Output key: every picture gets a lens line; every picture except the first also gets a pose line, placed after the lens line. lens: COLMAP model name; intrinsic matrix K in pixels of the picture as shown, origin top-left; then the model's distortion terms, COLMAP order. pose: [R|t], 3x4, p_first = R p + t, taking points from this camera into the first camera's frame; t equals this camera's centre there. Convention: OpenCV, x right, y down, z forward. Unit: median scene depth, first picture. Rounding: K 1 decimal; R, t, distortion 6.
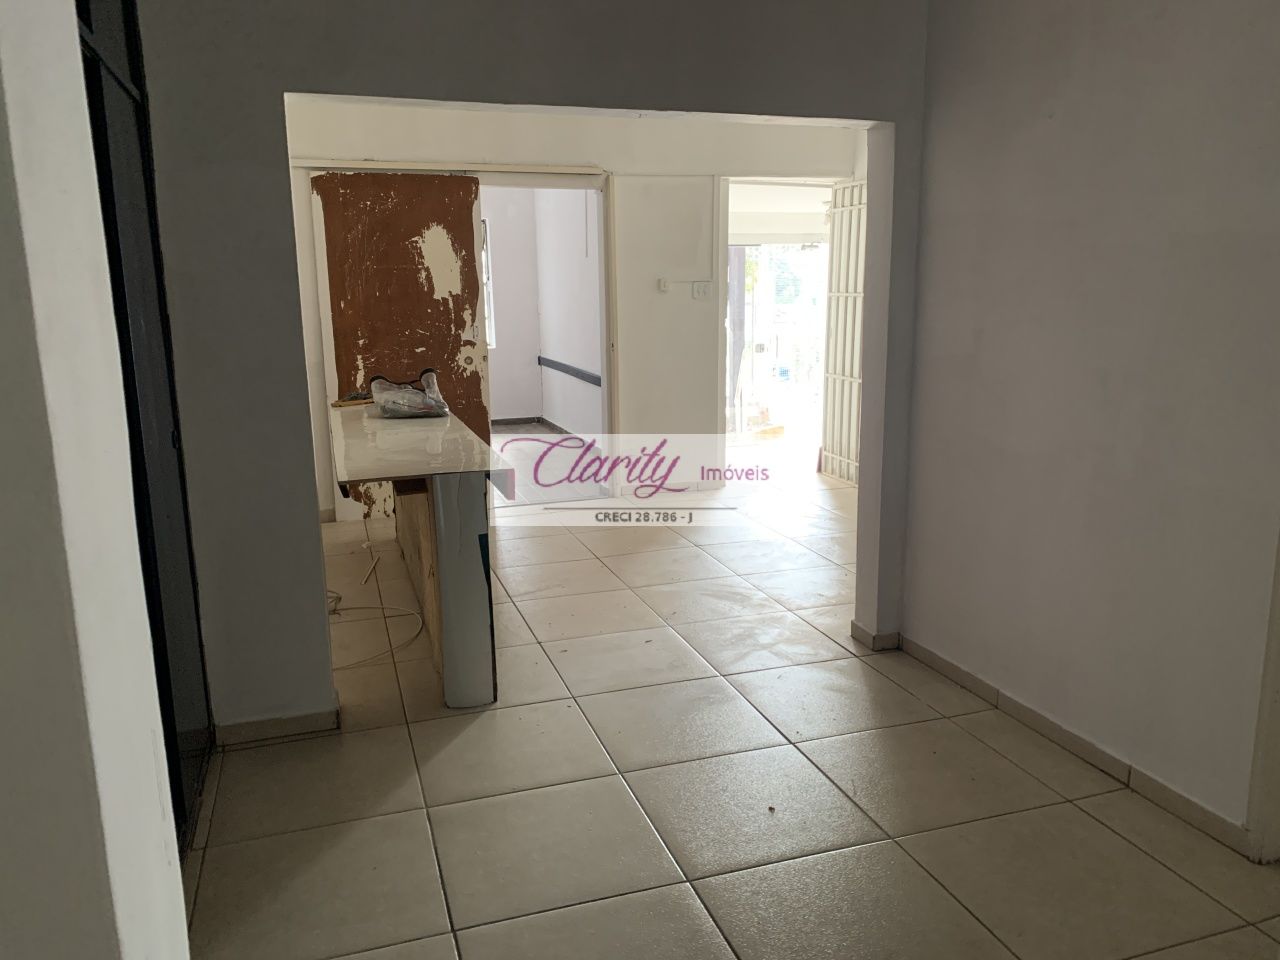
lens RADIAL K [[968.7, 0, 644.4], [0, 968.7, 494.5], [0, 0, 1]] dist [0.038142, -0.003108]
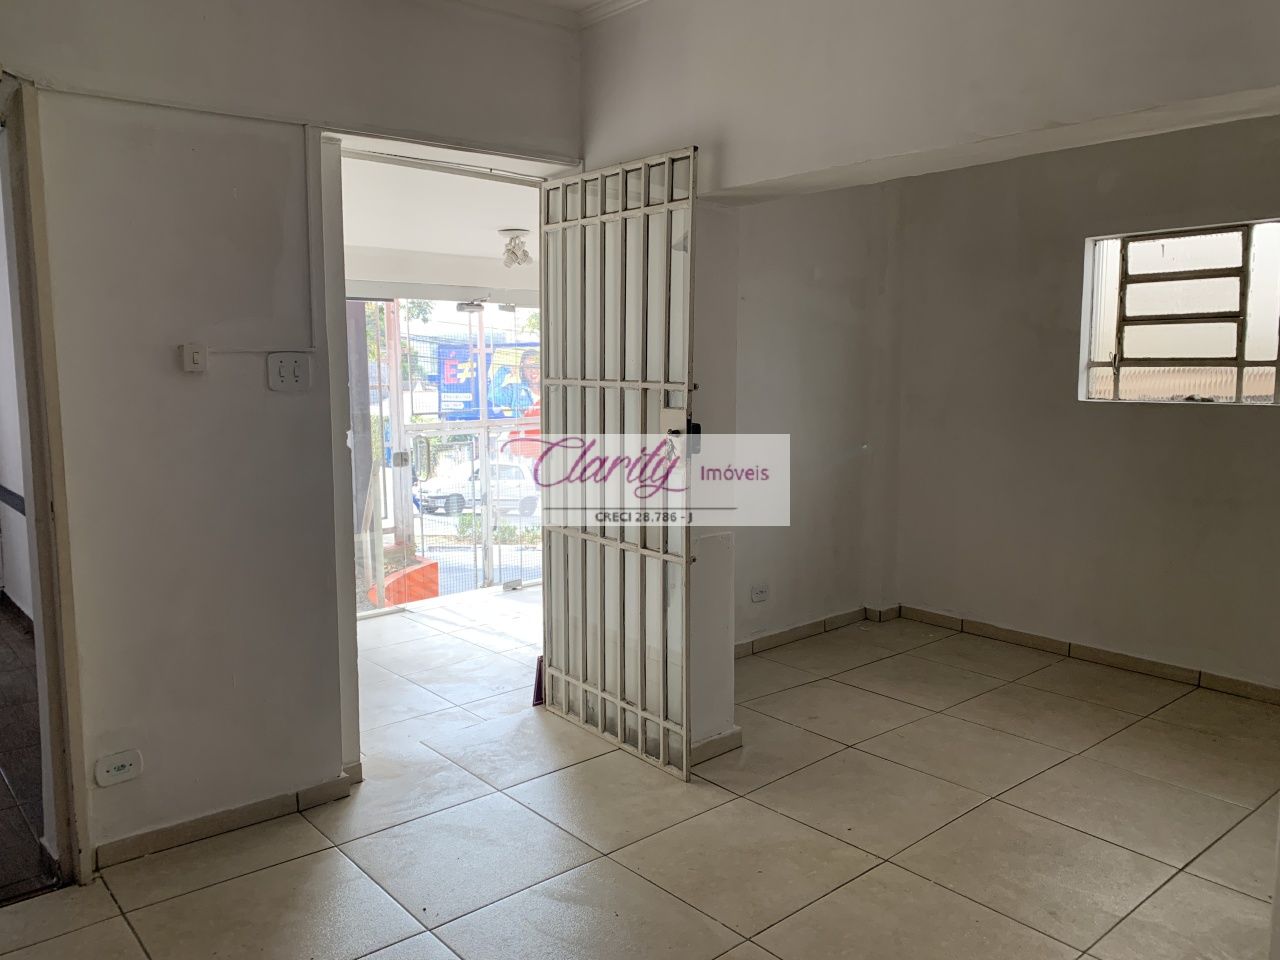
lens RADIAL K [[968.7, 0, 644.4], [0, 968.7, 494.5], [0, 0, 1]] dist [0.038142, -0.003108]
pose [[0.925314, -0.040428, 0.377041, 0.036438], [0.069681, 0.995497, -0.064267, -0.106410], [-0.372745, 0.085739, 0.923964, 0.494052]]
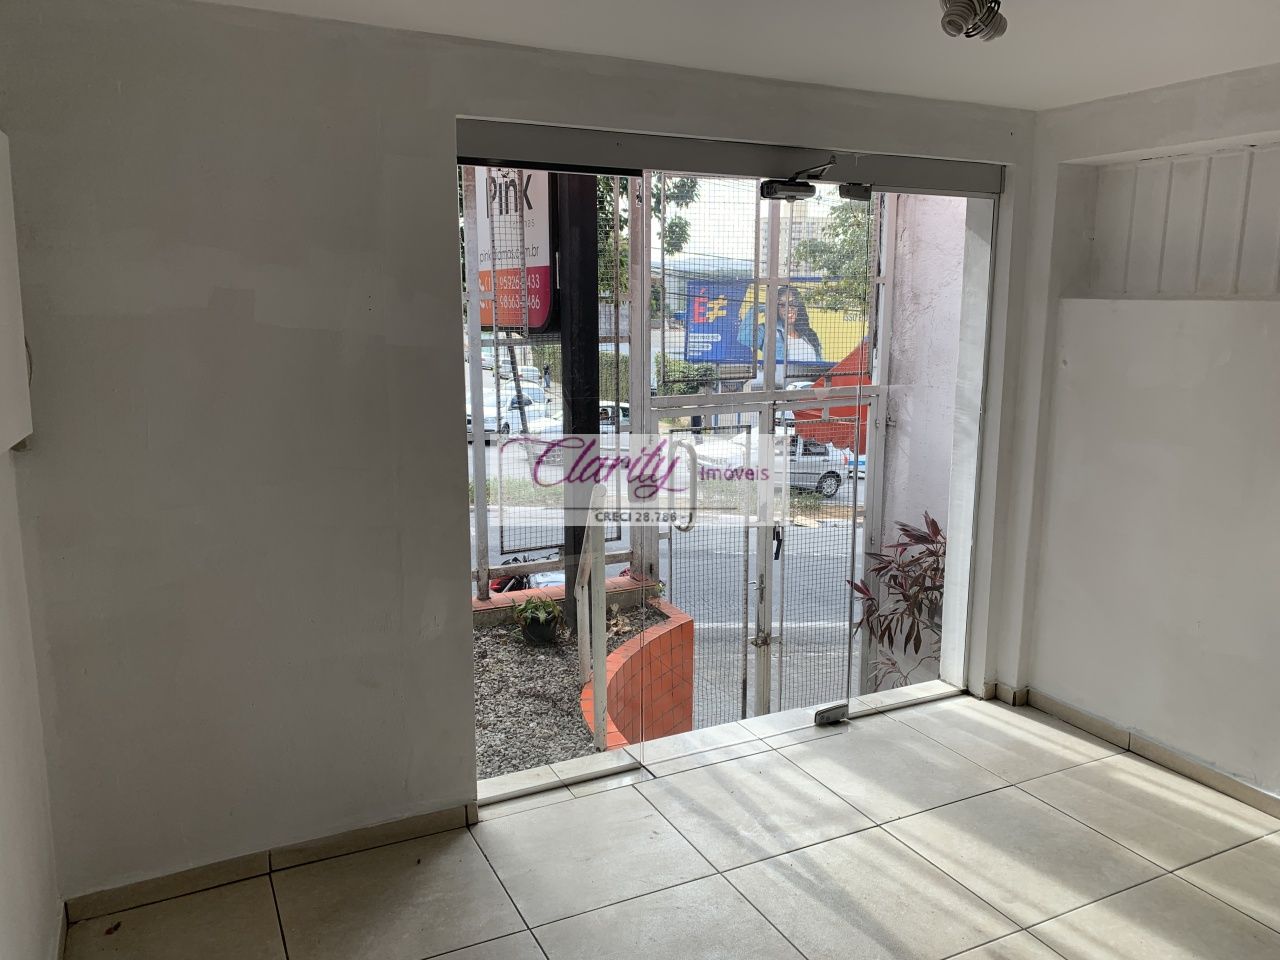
lens RADIAL K [[968.7, 0, 644.4], [0, 968.7, 494.5], [0, 0, 1]] dist [0.038142, -0.003108]
pose [[0.989862, -0.011270, 0.141581, 0.101690], [0.013146, 0.999838, -0.012321, -0.201777], [-0.141420, 0.014057, 0.989850, 0.937129]]
